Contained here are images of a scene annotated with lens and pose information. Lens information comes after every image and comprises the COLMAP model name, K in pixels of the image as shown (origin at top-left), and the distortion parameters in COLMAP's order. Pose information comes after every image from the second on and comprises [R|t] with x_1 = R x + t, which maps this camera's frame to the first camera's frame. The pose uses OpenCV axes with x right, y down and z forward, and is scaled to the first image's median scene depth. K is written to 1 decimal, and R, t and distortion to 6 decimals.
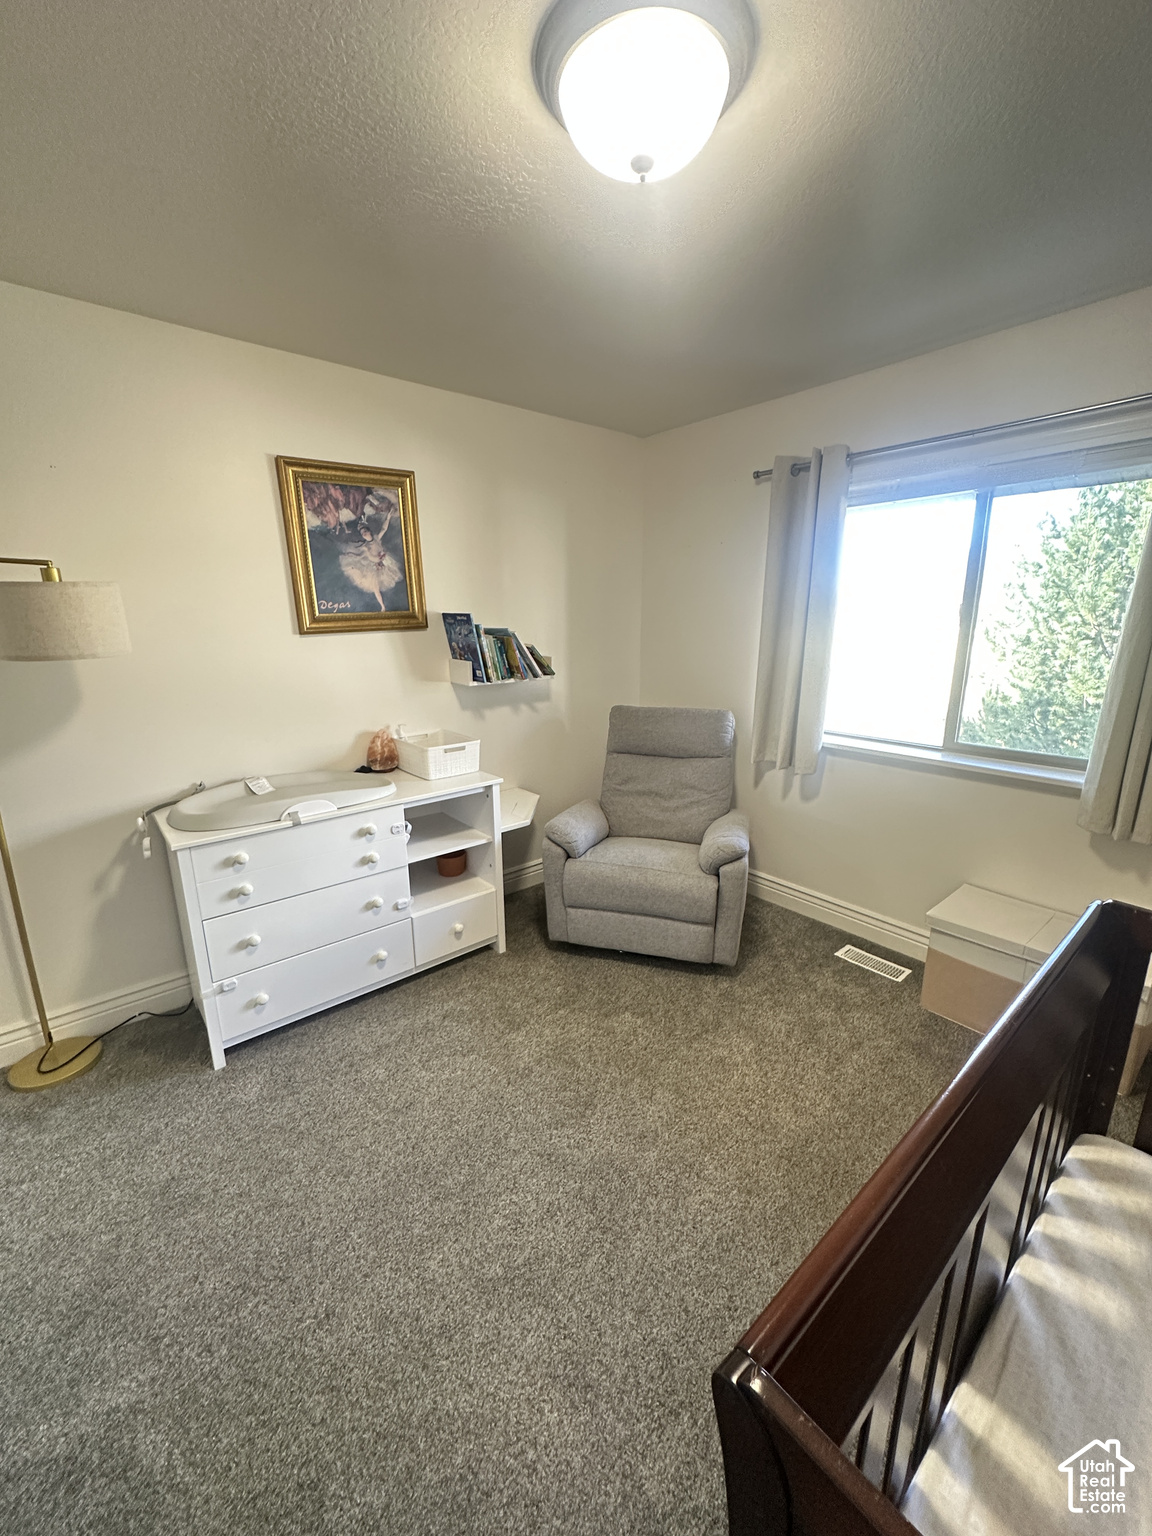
lens RADIAL K [[614.3, 0, 572.6], [0, 614.3, 764.3], [0, 0, 1]] dist [-0.004390, 0.001369]
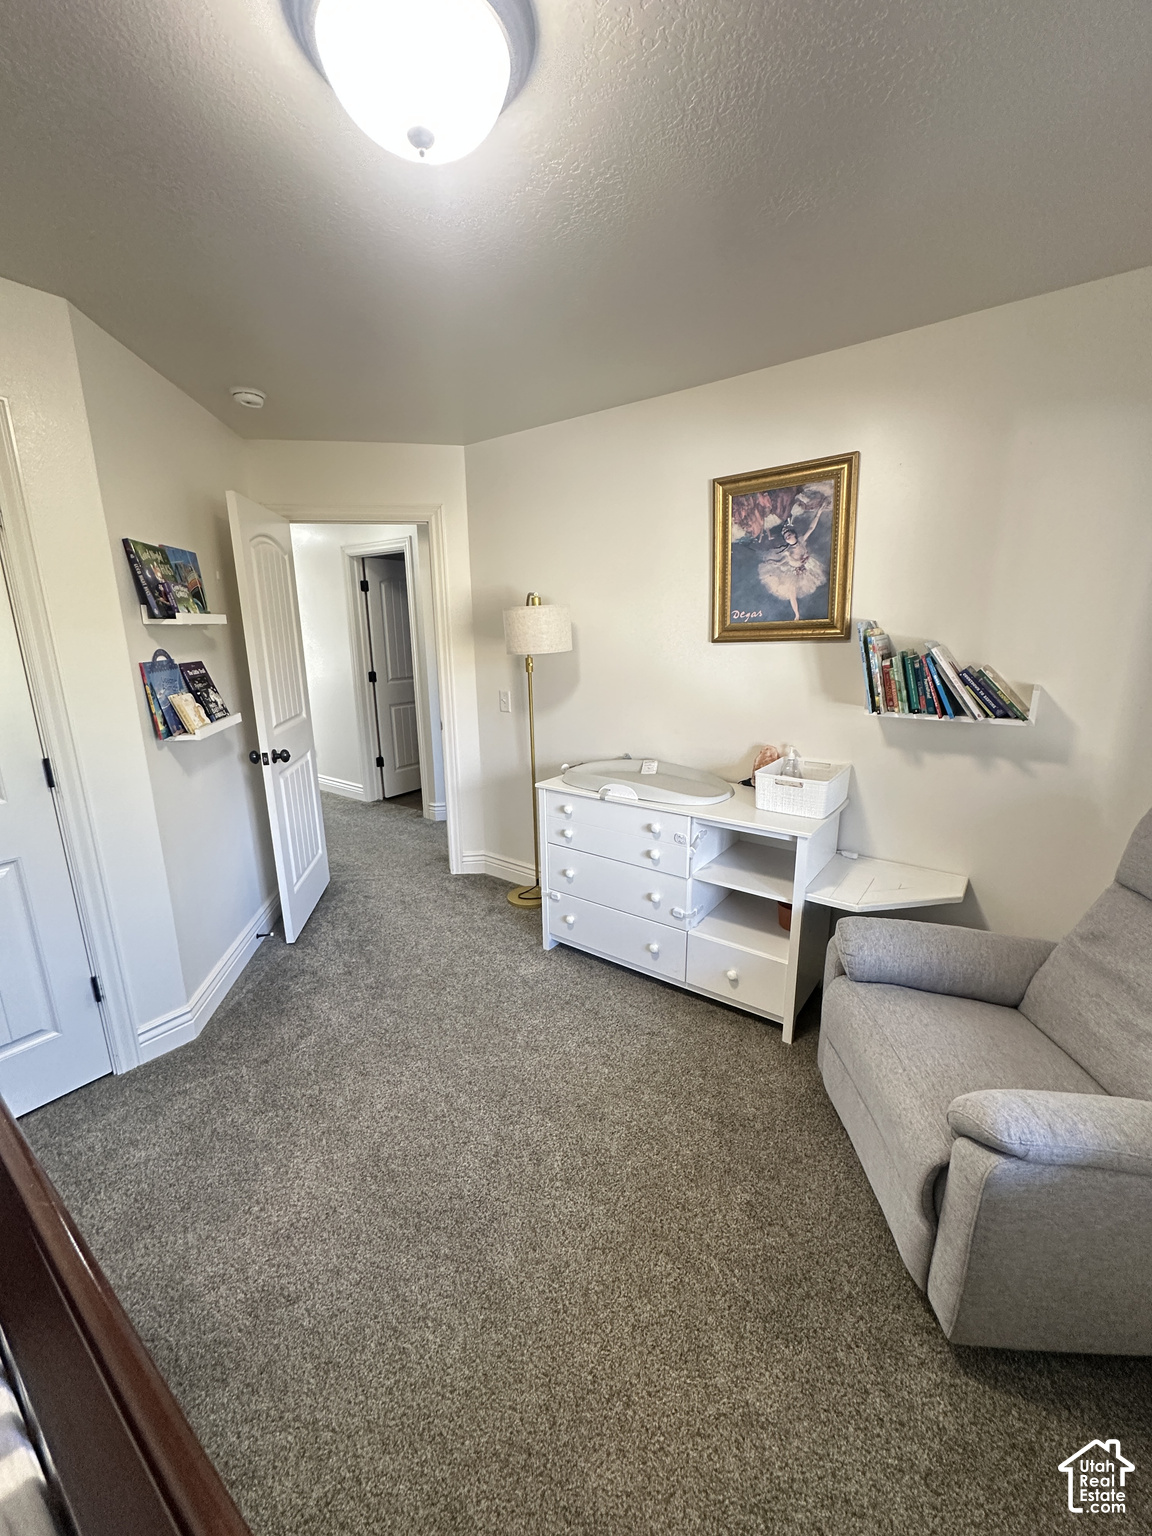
lens RADIAL K [[614.3, 0, 582.1], [0, 614.3, 766.2], [0, 0, 1]] dist [-0.004390, 0.001369]
pose [[0.234617, 0.222089, -0.946378, 0.550126], [-0.217150, 0.960924, 0.171669, -0.133785], [0.947524, 0.165229, 0.273676, 0.506708]]
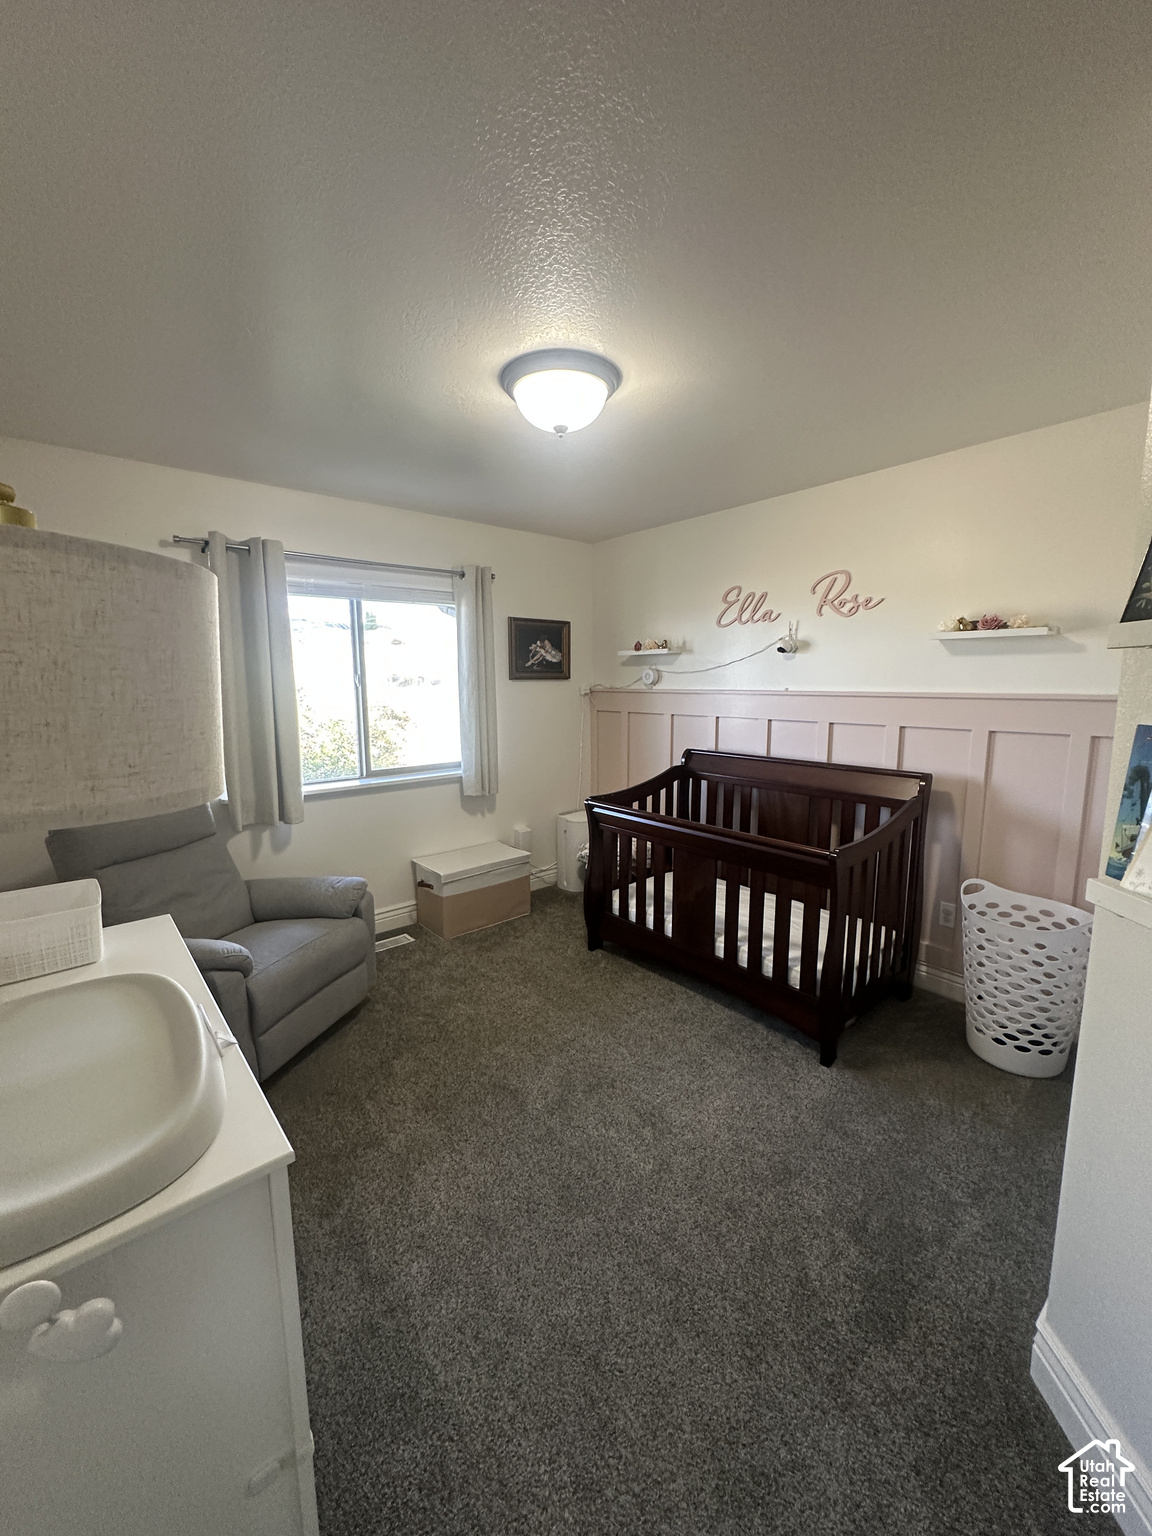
lens RADIAL K [[614.3, 0, 566.6], [0, 614.3, 773.0], [0, 0, 1]] dist [-0.004390, 0.001369]
pose [[0.001990, -0.144446, 0.989511, -0.788661], [0.243349, 0.959837, 0.139624, -0.120867], [-0.969937, 0.240518, 0.037061, 0.518099]]
